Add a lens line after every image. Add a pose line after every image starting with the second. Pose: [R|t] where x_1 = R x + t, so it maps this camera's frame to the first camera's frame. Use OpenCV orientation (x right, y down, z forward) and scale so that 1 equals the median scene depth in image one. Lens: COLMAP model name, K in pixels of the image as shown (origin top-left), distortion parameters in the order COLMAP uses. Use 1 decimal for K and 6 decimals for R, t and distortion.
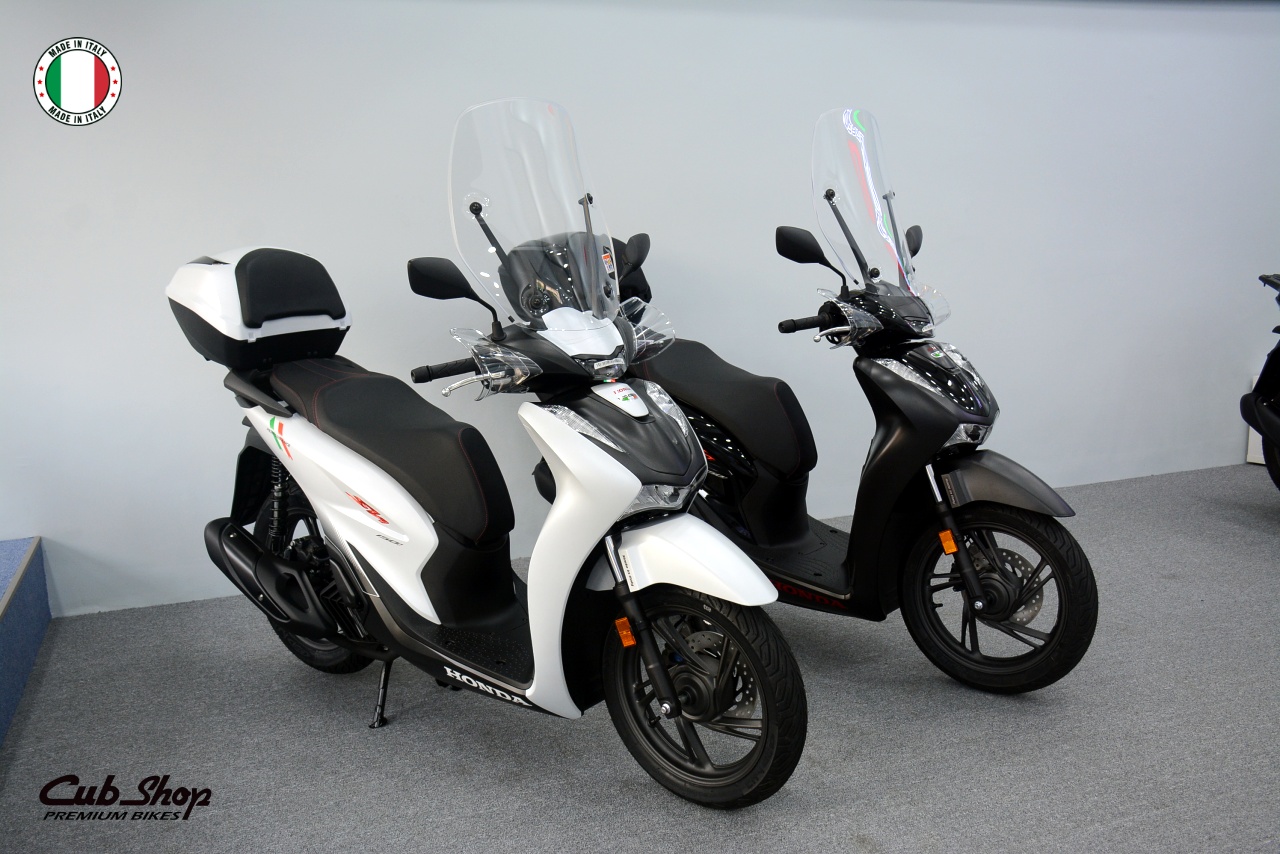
lens RADIAL K [[1118.6, 0, 654.7], [0, 1118.6, 430.1], [0, 0, 1]] dist [-0.004831, 0.009239]
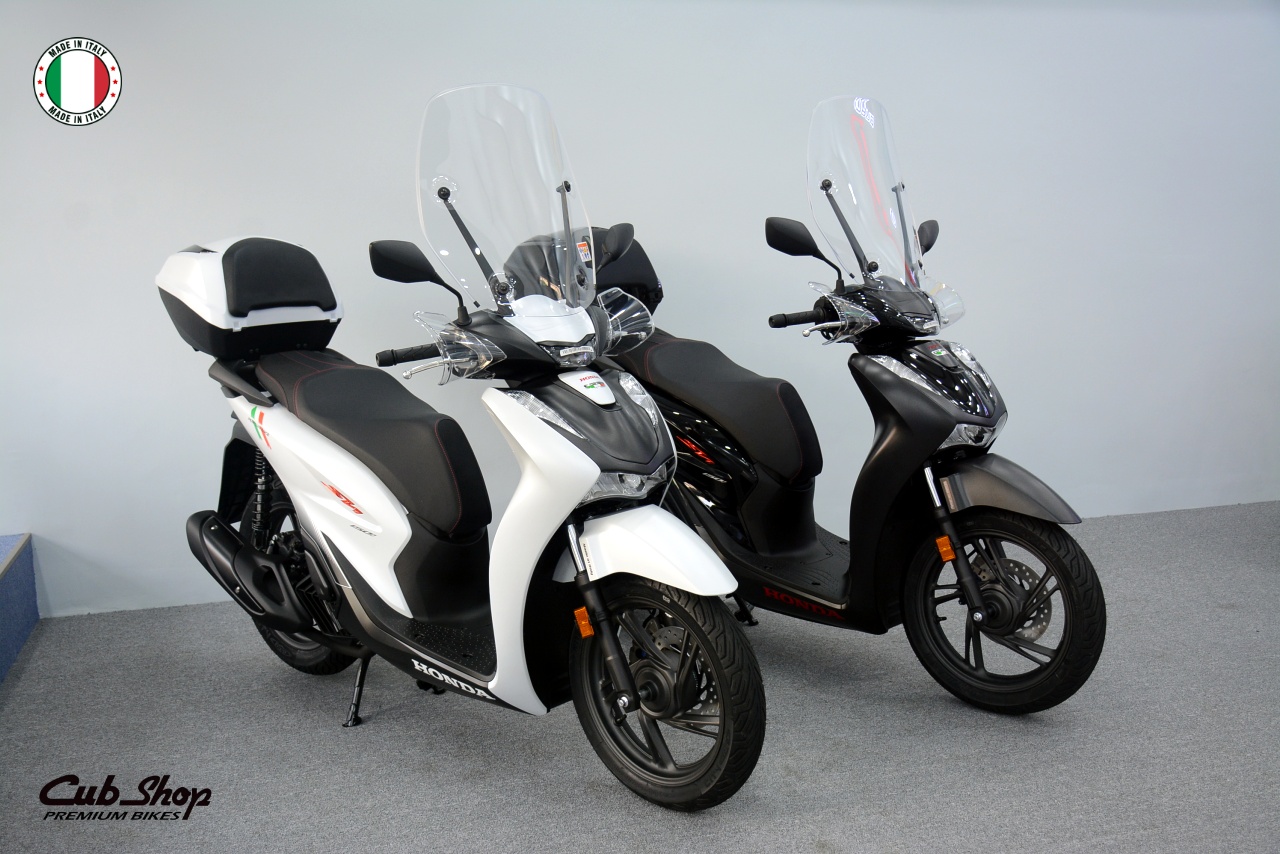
lens RADIAL K [[1239.9, 0, 660.9], [0, 1239.9, 429.8], [0, 0, 1]] dist [0.044212, 0.000000]
pose [[0.997696, 0.016126, -0.065893, 0.088740], [-0.017961, 0.999465, -0.027350, 0.032125], [0.065416, 0.028470, 0.997452, -0.073292]]
